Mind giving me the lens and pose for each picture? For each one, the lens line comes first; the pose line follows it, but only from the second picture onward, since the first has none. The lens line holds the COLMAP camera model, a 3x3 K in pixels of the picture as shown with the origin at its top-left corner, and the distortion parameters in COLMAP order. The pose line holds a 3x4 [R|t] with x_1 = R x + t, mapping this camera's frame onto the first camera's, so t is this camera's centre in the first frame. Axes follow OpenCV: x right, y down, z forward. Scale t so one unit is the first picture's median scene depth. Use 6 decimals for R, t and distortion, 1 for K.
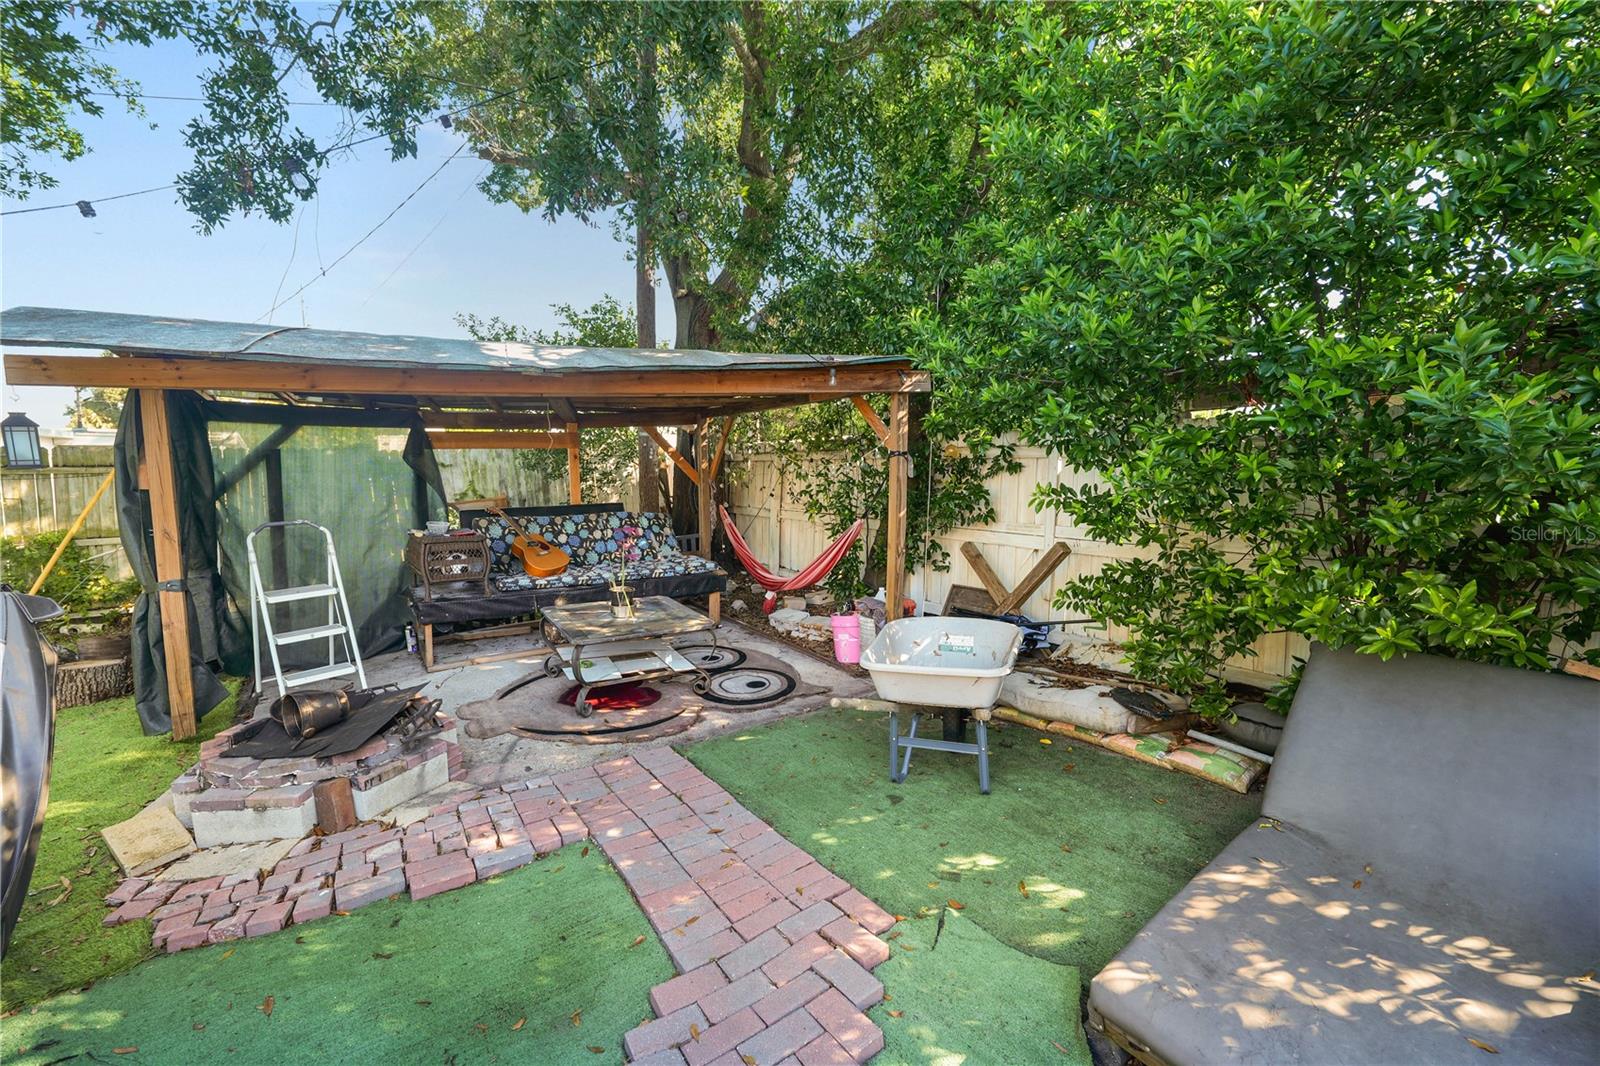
lens RADIAL K [[654.0, 0, 803.2], [0, 654.0, 529.7], [0, 0, 1]] dist [-0.008810, 0.000220]
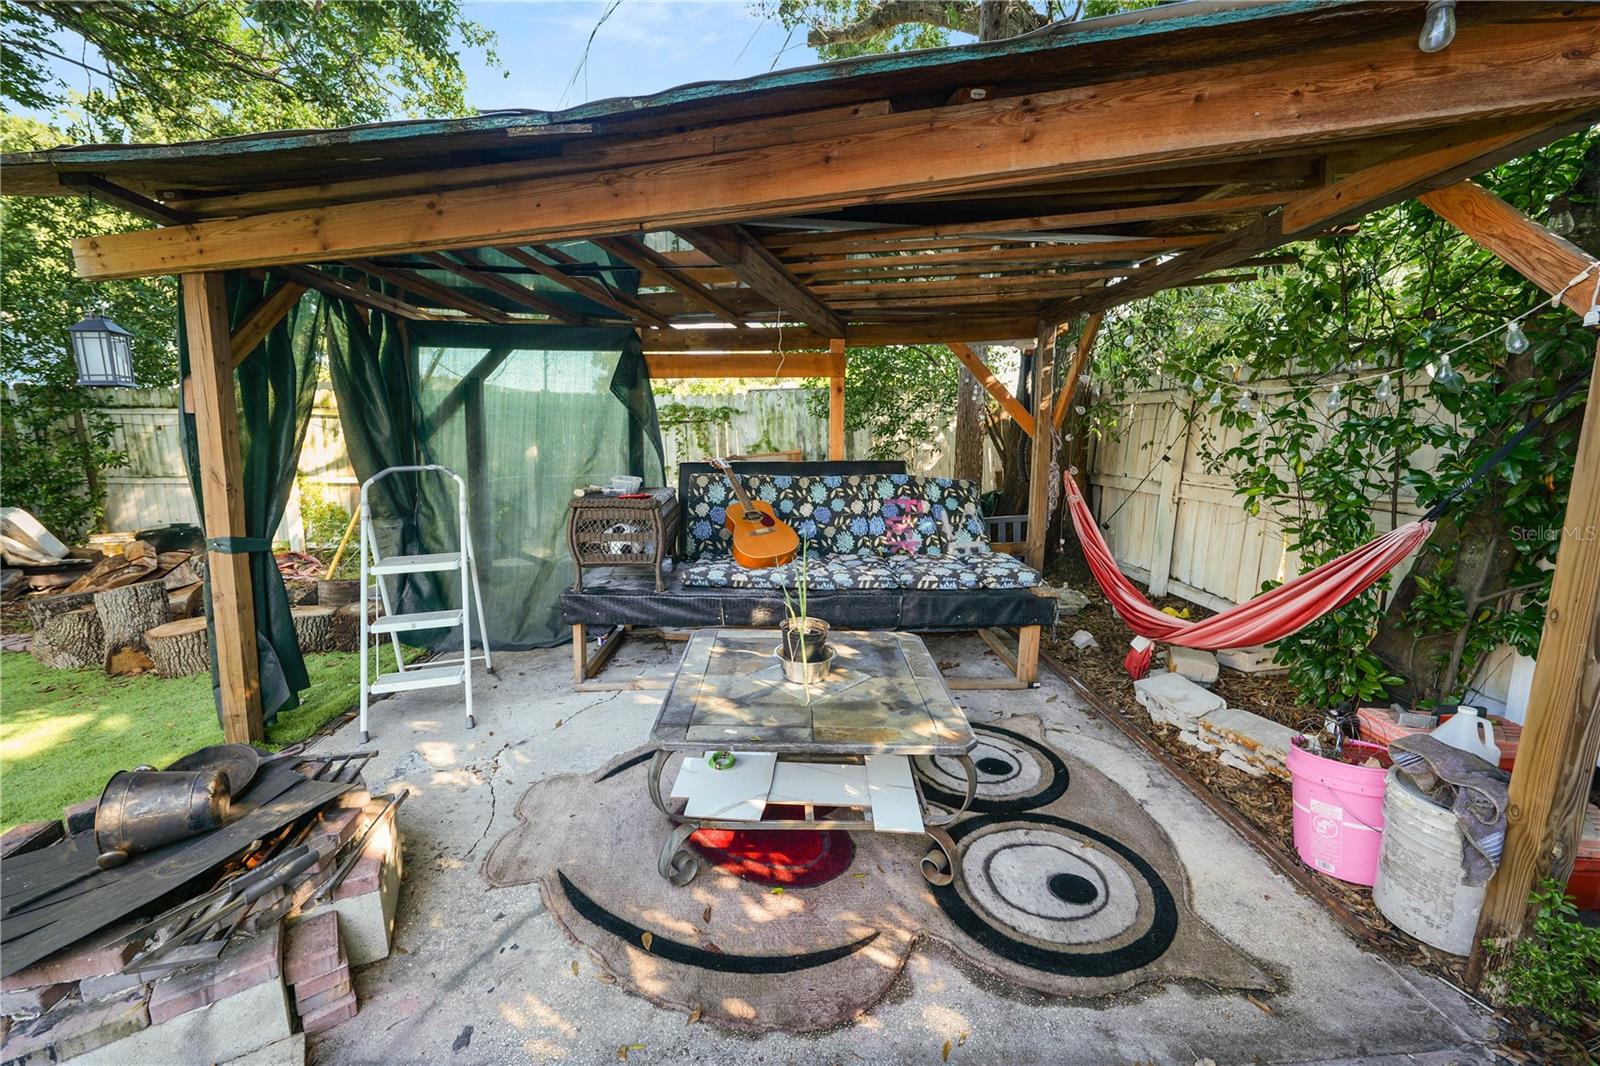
lens RADIAL K [[654.0, 0, 803.2], [0, 654.0, 529.7], [0, 0, 1]] dist [-0.008810, 0.000220]
pose [[0.846716, 0.088364, -0.524656, -0.013810], [-0.060220, 0.995692, 0.070511, -0.013489], [0.528626, -0.028108, 0.848389, 0.418879]]
